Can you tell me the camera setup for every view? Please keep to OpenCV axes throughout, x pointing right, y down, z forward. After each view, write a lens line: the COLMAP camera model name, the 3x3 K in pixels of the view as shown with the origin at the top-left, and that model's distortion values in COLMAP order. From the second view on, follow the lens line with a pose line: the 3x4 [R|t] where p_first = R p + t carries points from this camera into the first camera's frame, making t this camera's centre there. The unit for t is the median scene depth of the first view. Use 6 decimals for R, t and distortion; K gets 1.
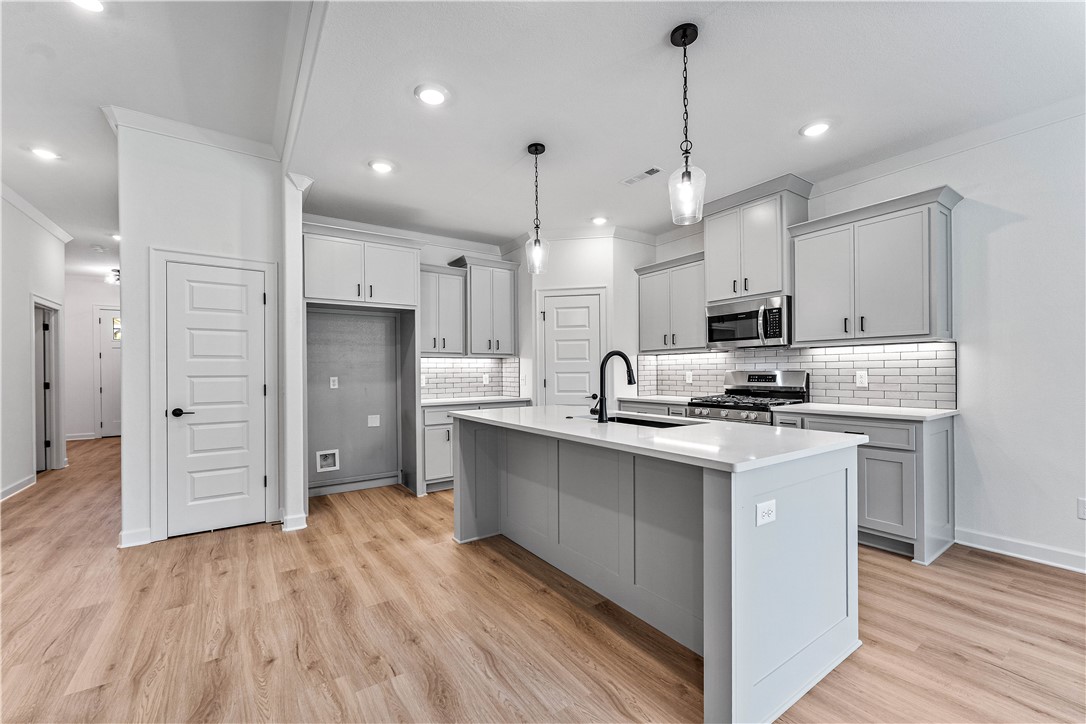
lens RADIAL K [[436.4, 0, 537.2], [0, 436.4, 370.1], [0, 0, 1]] dist [0.003058, -0.002241]
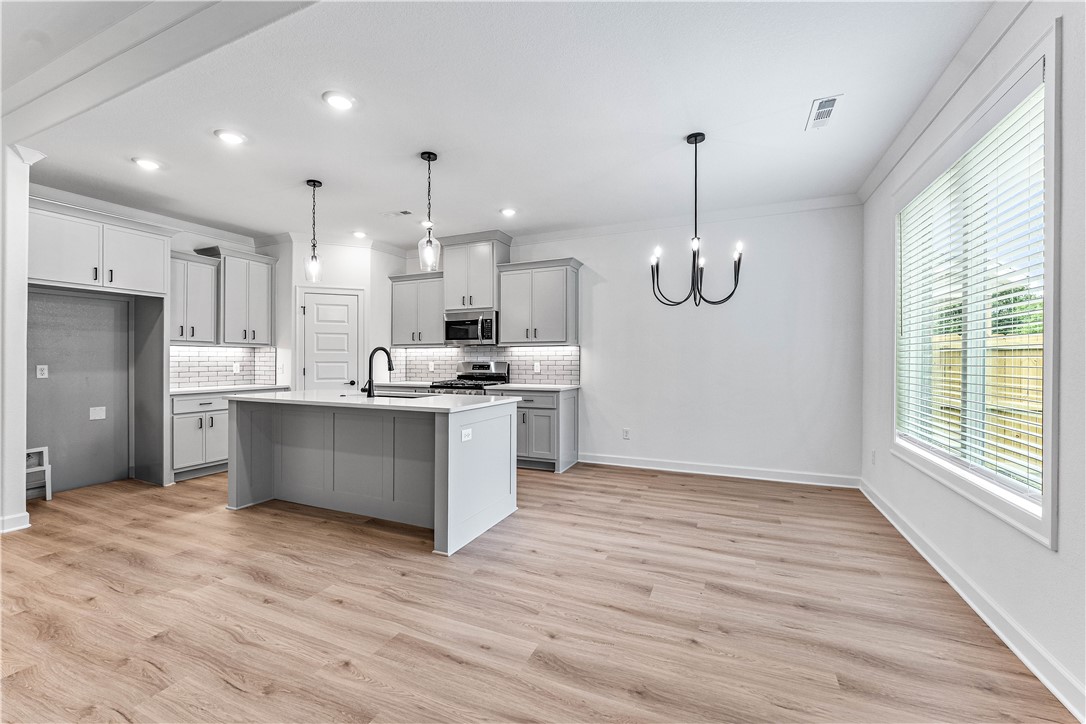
lens RADIAL K [[436.4, 0, 529.4], [0, 436.4, 358.0], [0, 0, 1]] dist [0.003058, -0.002241]
pose [[0.851558, 0.012070, 0.524121, -0.125482], [-0.009719, 0.999927, -0.007235, -0.002770], [-0.524170, 0.001067, 0.851613, -0.387013]]
